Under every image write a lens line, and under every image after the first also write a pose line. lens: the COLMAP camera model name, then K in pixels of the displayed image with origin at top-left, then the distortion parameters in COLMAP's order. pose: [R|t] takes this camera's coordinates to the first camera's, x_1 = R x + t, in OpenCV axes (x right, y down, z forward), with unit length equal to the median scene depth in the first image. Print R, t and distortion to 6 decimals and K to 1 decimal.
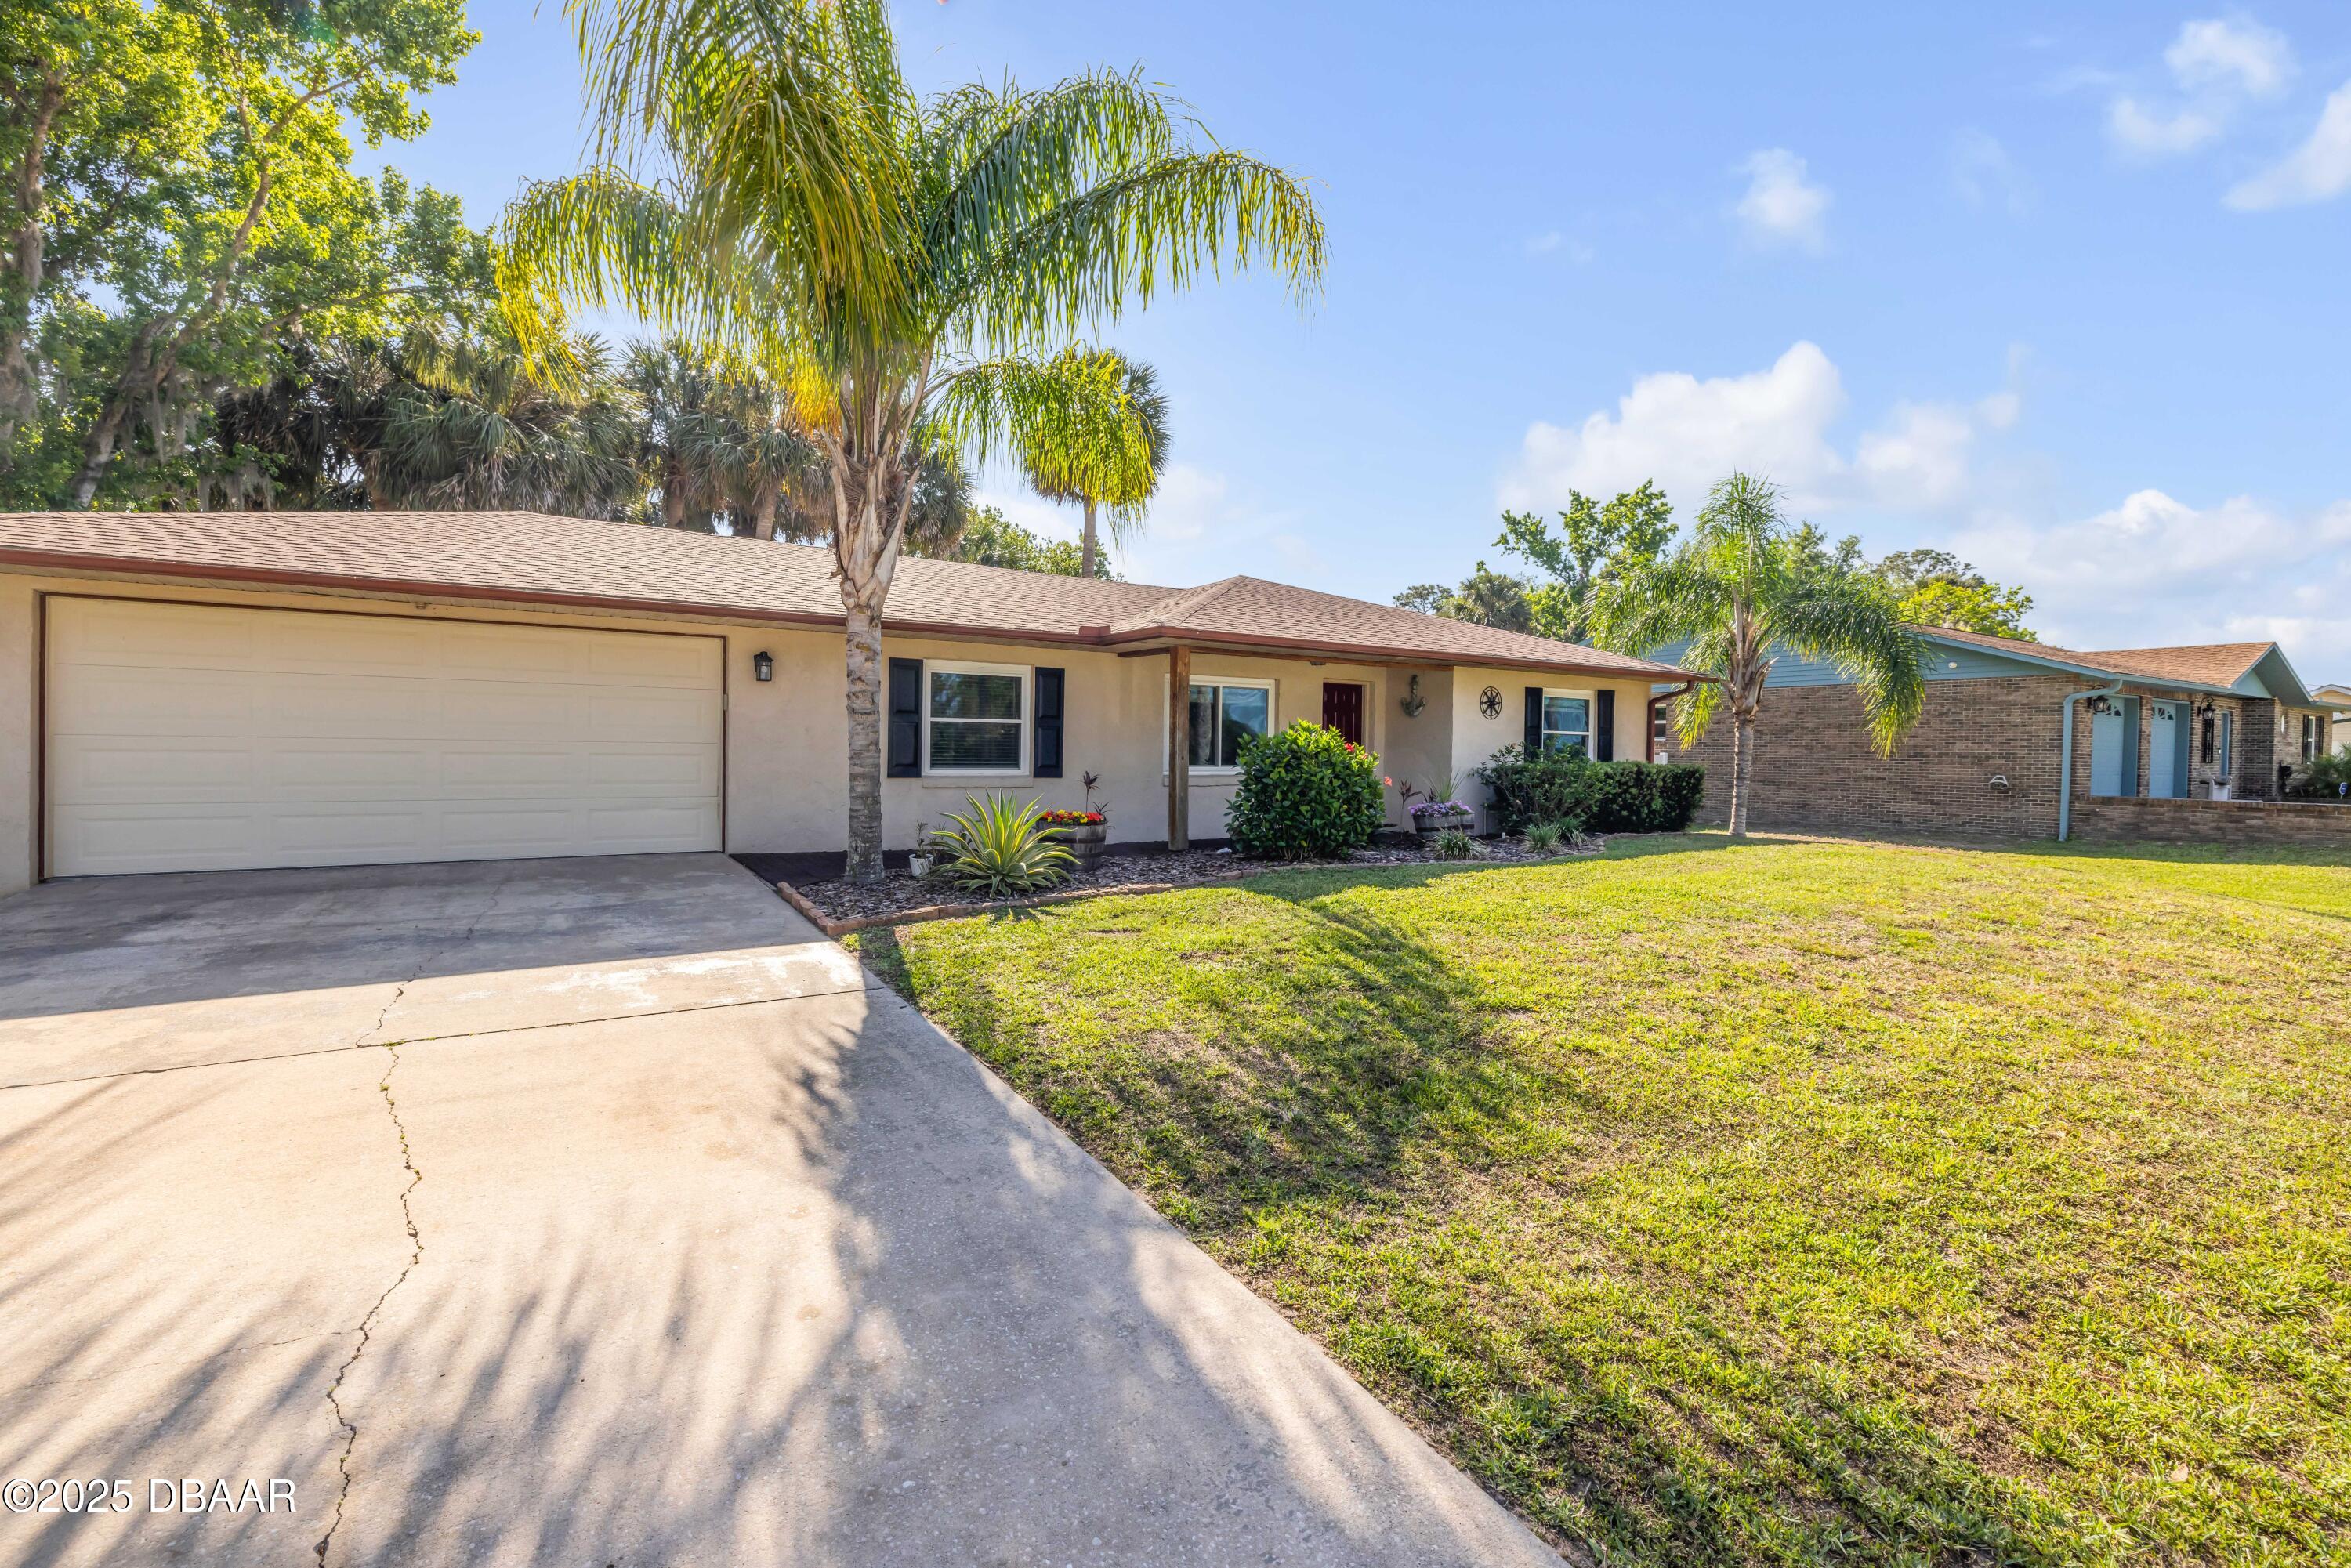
lens RADIAL K [[1038.7, 0, 1178.4], [0, 1038.7, 774.5], [0, 0, 1]] dist [0.000350, 0.000068]
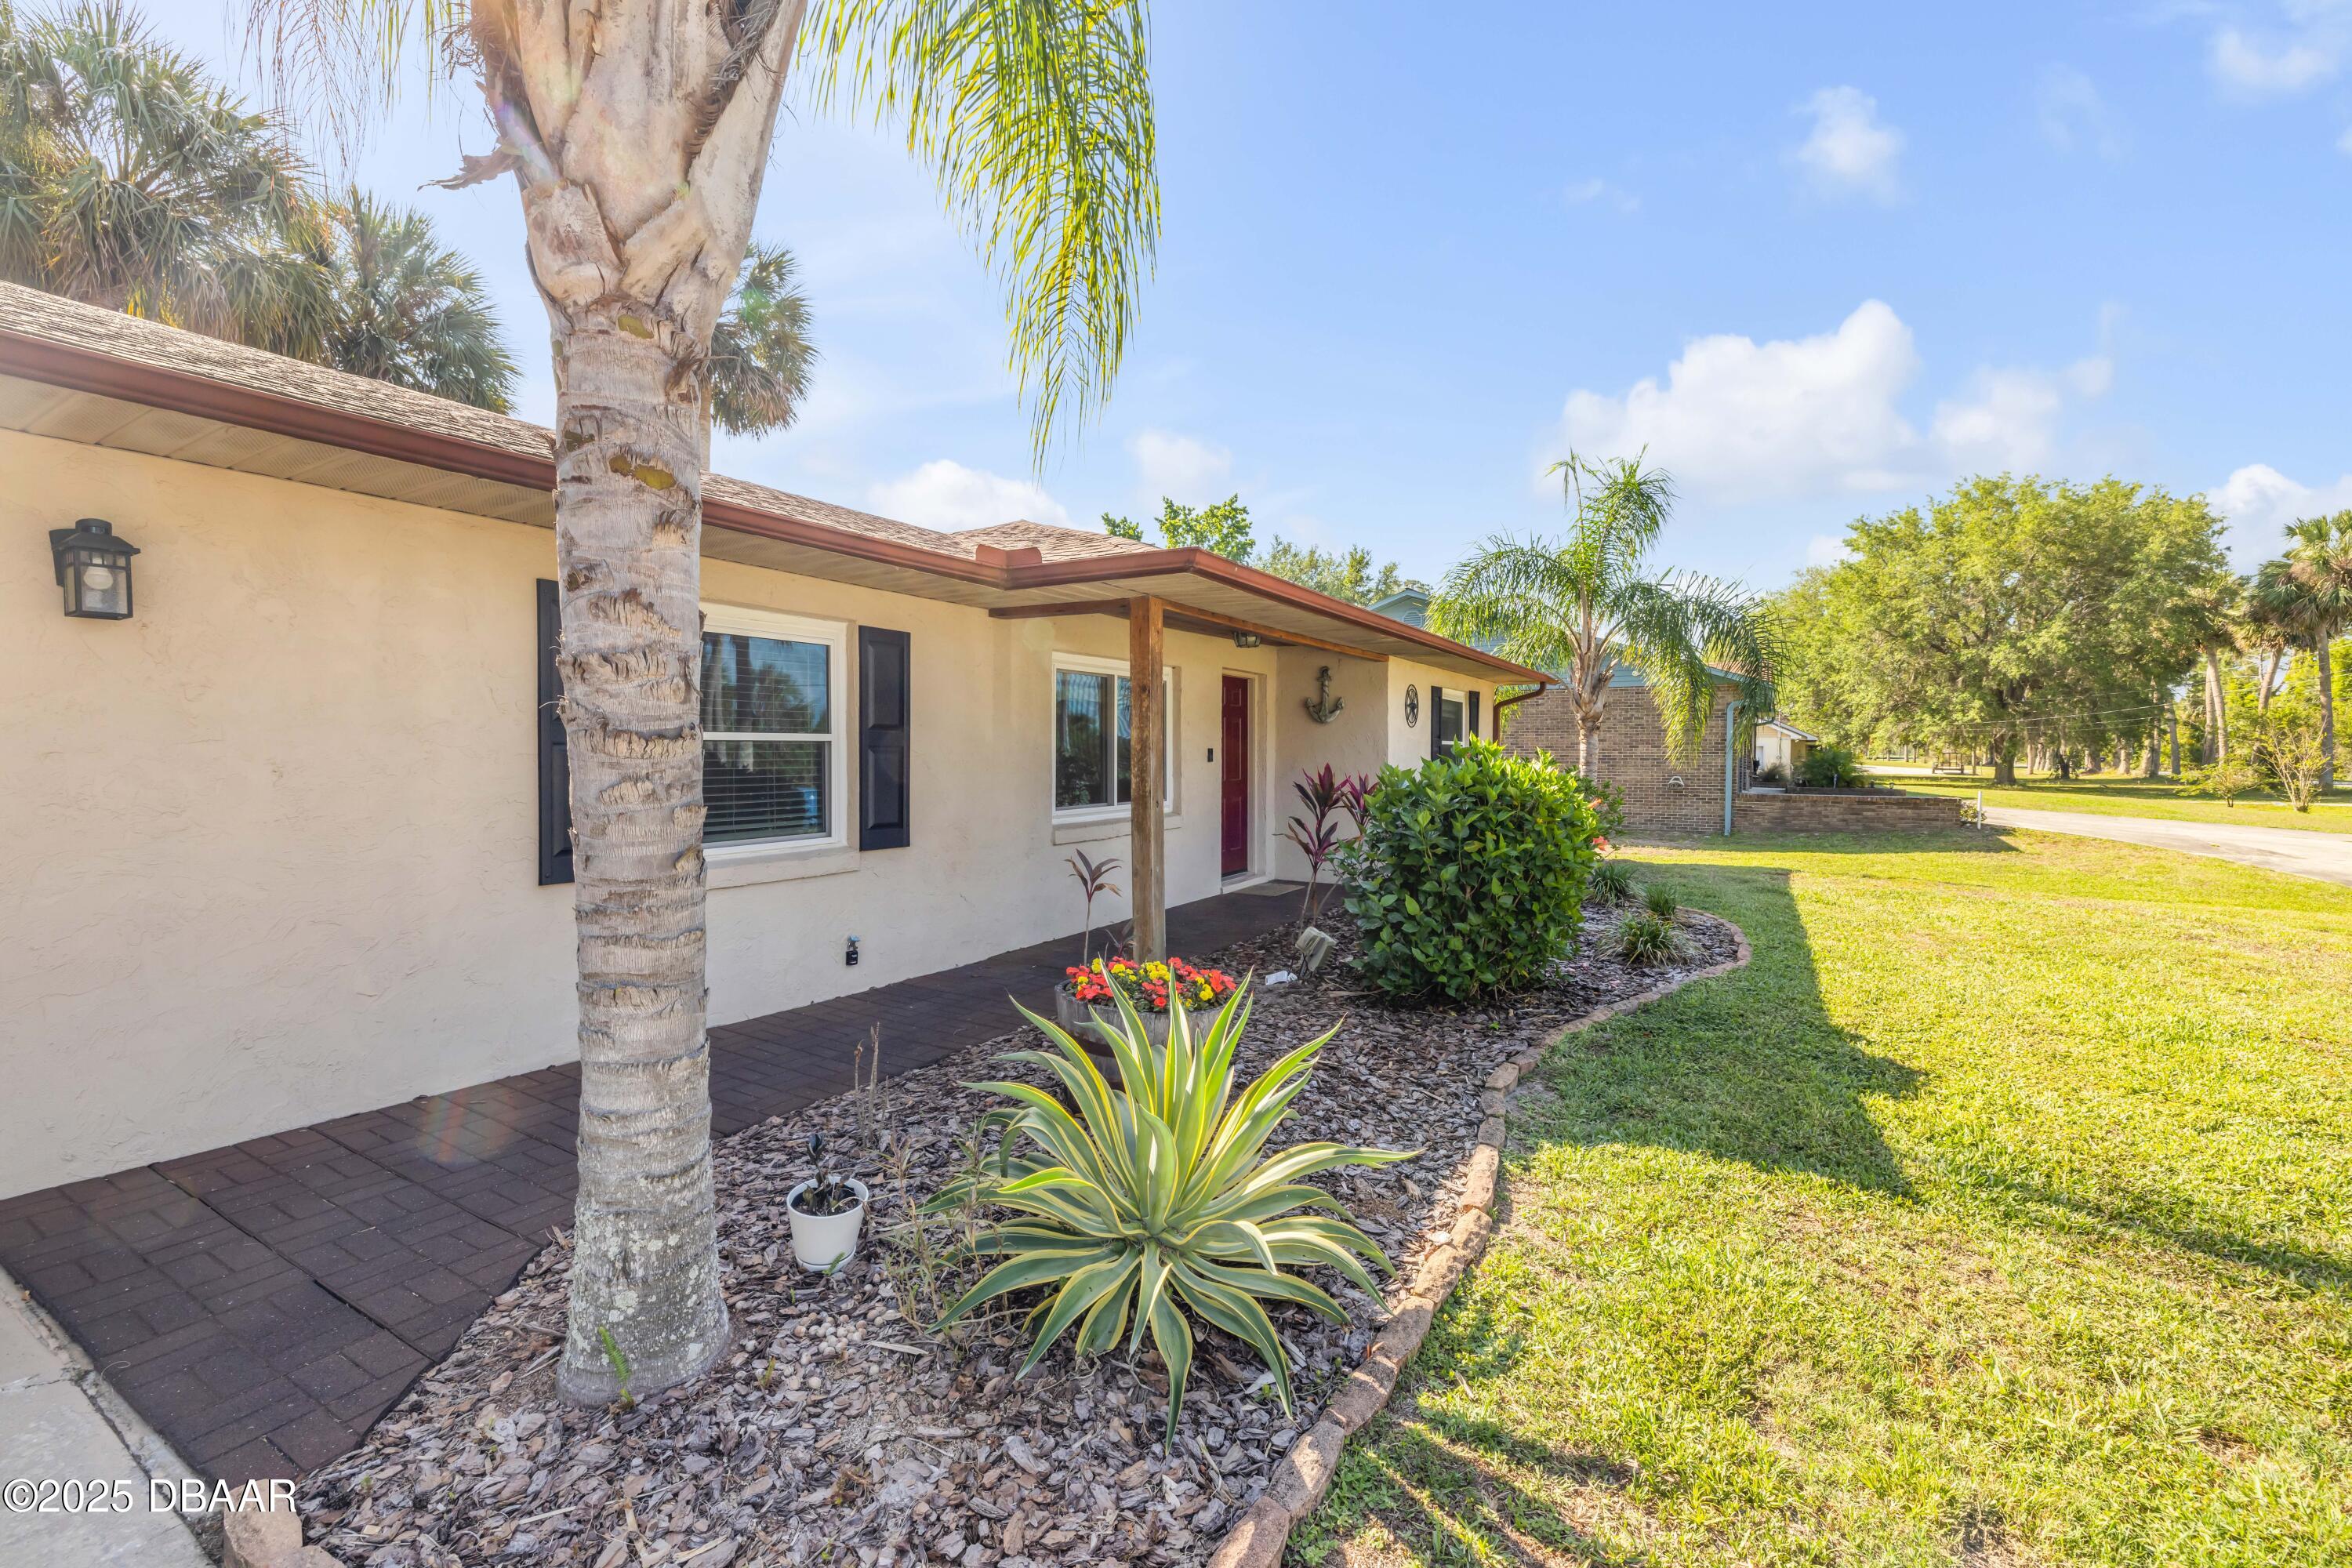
lens RADIAL K [[967.7, 0, 1166.1], [0, 967.7, 780.2], [0, 0, 1]] dist [-0.004678, -0.000356]
pose [[0.896543, -0.024970, 0.442253, -0.176467], [0.019461, 0.999666, 0.016991, -0.030020], [-0.442530, -0.006626, 0.896729, 0.439745]]
